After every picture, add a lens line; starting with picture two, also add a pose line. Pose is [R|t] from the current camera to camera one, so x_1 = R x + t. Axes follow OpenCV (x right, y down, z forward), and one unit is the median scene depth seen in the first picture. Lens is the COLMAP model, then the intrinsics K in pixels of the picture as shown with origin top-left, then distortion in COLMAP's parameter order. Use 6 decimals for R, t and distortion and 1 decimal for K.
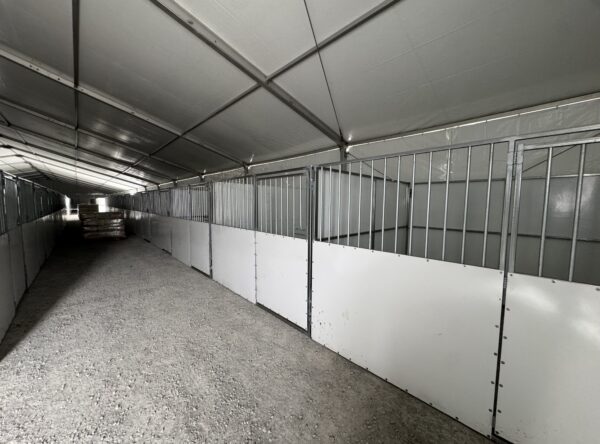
lens RADIAL K [[239.0, 0, 299.8], [0, 239.0, 221.7], [0, 0, 1]] dist [-0.003278, 0.000152]
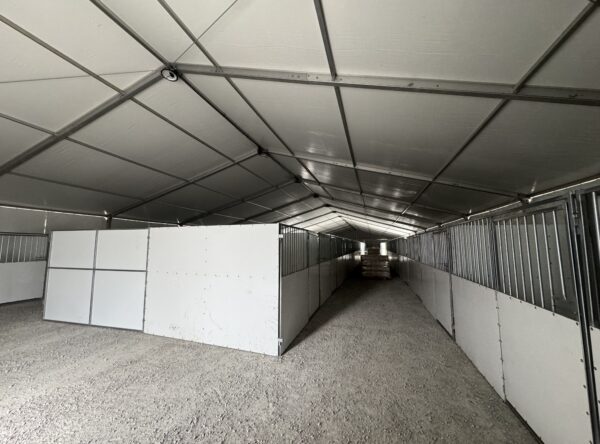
lens RADIAL K [[239.0, 0, 299.2], [0, 239.0, 221.5], [0, 0, 1]] dist [-0.003278, 0.000152]
pose [[0.494871, -0.092417, -0.864038, 0.124103], [-0.064933, 0.987616, -0.142825, -0.020390], [0.866537, 0.126784, 0.482742, 0.078743]]
